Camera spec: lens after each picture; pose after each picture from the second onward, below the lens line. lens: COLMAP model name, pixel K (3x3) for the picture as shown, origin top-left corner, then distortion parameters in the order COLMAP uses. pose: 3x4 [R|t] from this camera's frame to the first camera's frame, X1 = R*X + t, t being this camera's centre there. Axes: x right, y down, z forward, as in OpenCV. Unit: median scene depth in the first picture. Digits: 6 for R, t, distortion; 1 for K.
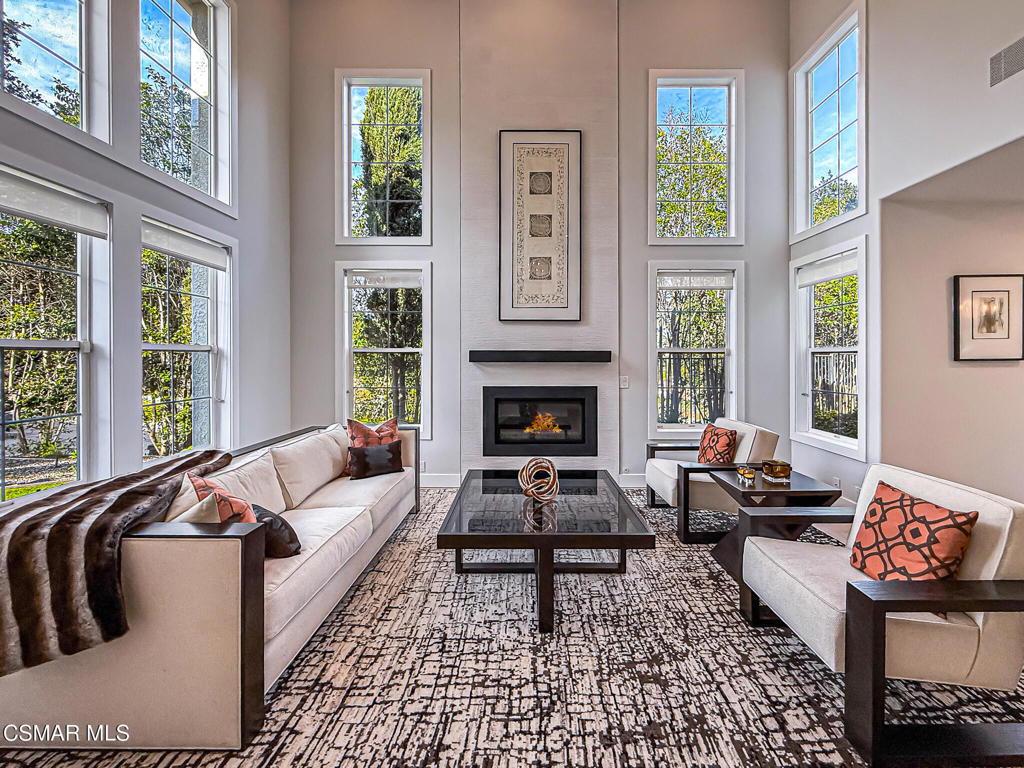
lens RADIAL K [[422.5, 0, 525.6], [0, 422.5, 362.5], [0, 0, 1]] dist [-0.000391, -0.000055]
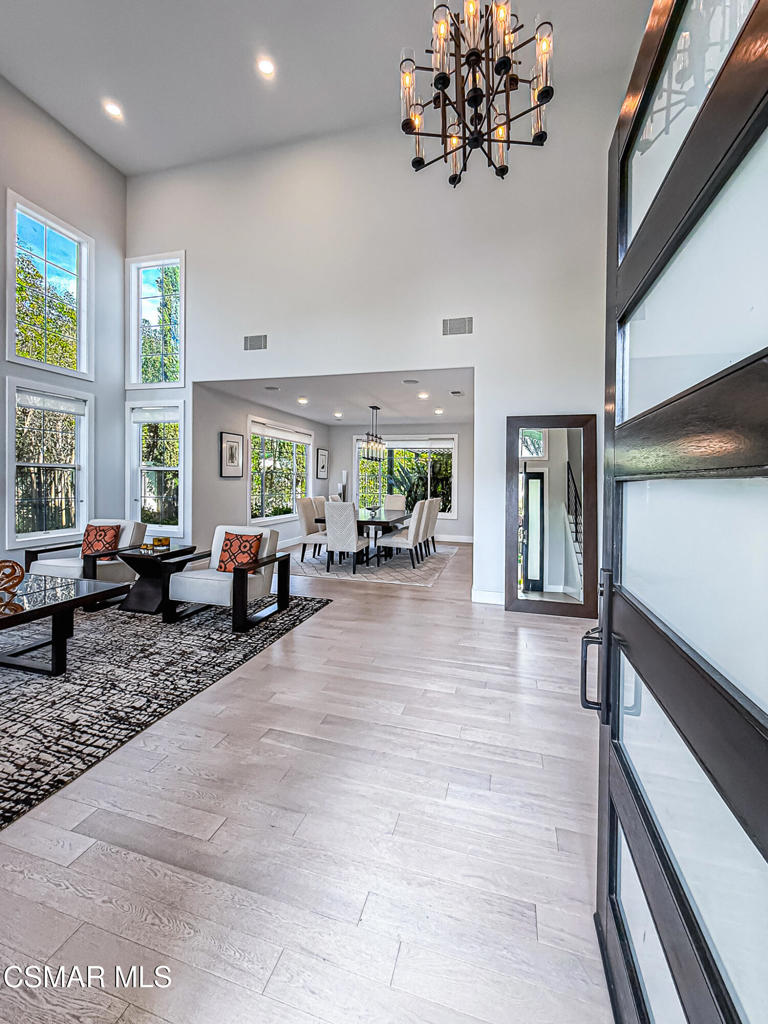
lens RADIAL K [[422.5, 0, 384.6], [0, 422.5, 486.0], [0, 0, 1]] dist [-0.000391, -0.000055]
pose [[0.275448, -0.009173, 0.961272, -0.905198], [-0.009899, 0.999874, 0.012378, 0.008883], [-0.961265, -0.012925, 0.275323, -0.339040]]
